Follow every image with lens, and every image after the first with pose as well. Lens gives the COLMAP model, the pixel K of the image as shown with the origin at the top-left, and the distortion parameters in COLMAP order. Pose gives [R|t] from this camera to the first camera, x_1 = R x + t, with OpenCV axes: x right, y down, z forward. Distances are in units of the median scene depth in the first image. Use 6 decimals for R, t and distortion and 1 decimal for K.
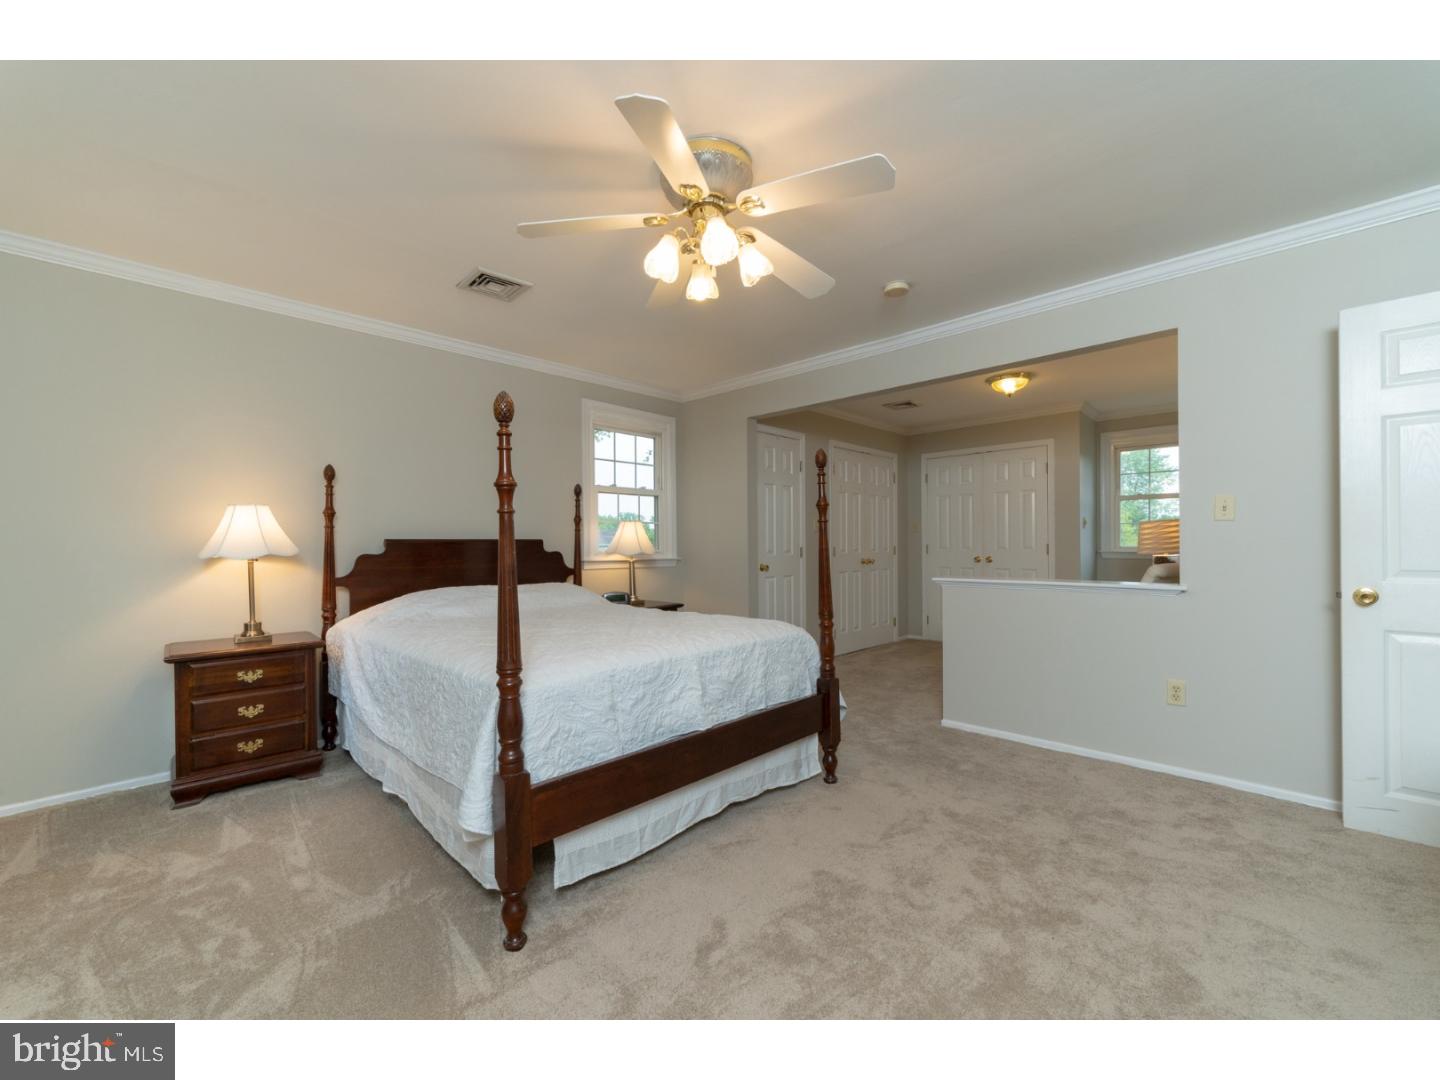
lens RADIAL K [[581.2, 0, 718.1], [0, 581.2, 537.3], [0, 0, 1]] dist [-0.000103, -0.000010]
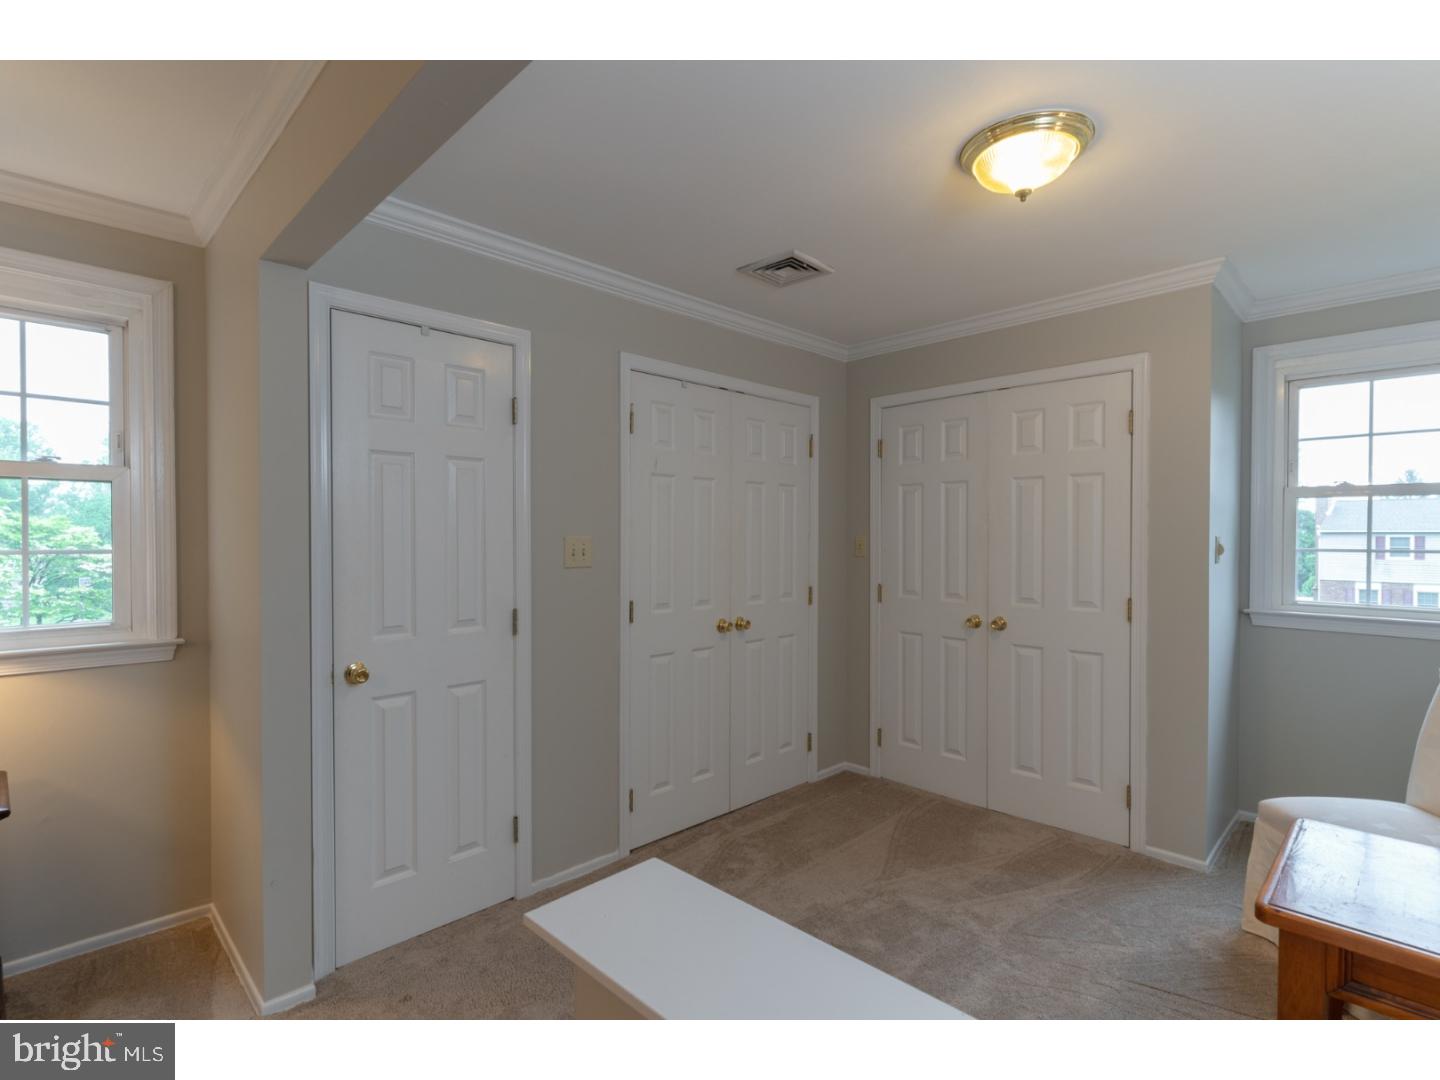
lens RADIAL K [[692.6, 0, 714.1], [0, 692.6, 542.6], [0, 0, 1]] dist [0.001104, -0.000285]
pose [[0.999624, 0.007771, -0.026282, 0.263781], [-0.007326, 0.999829, 0.016994, -0.035079], [0.026410, -0.016795, 0.999510, 0.463576]]
